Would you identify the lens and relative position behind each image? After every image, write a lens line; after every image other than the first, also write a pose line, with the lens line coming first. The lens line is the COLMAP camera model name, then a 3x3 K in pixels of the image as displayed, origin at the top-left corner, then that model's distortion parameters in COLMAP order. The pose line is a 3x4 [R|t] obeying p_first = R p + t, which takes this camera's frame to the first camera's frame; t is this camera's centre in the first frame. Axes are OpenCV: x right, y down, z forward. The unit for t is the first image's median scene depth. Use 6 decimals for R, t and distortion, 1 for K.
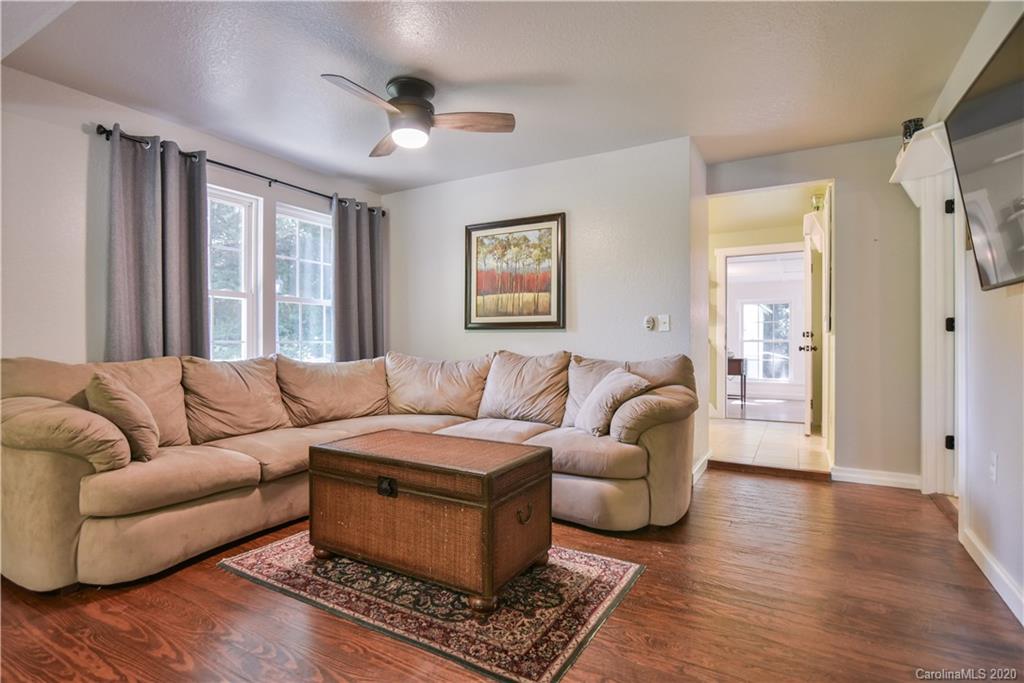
lens RADIAL K [[473.9, 0, 499.3], [0, 473.9, 347.4], [0, 0, 1]] dist [-0.018981, 0.000430]
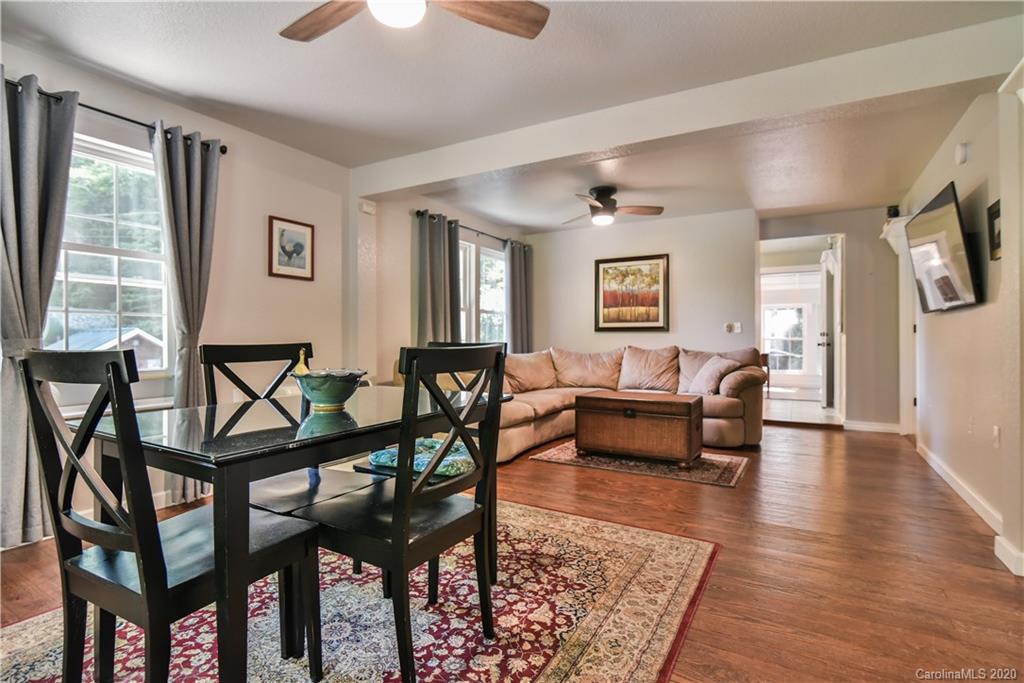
lens RADIAL K [[473.9, 0, 519.9], [0, 473.9, 345.9], [0, 0, 1]] dist [-0.018981, 0.000430]
pose [[0.999624, -0.002511, 0.027299, -0.405382], [0.002490, 0.999997, 0.000806, 0.005403], [-0.027301, -0.000738, 0.999627, -0.525447]]
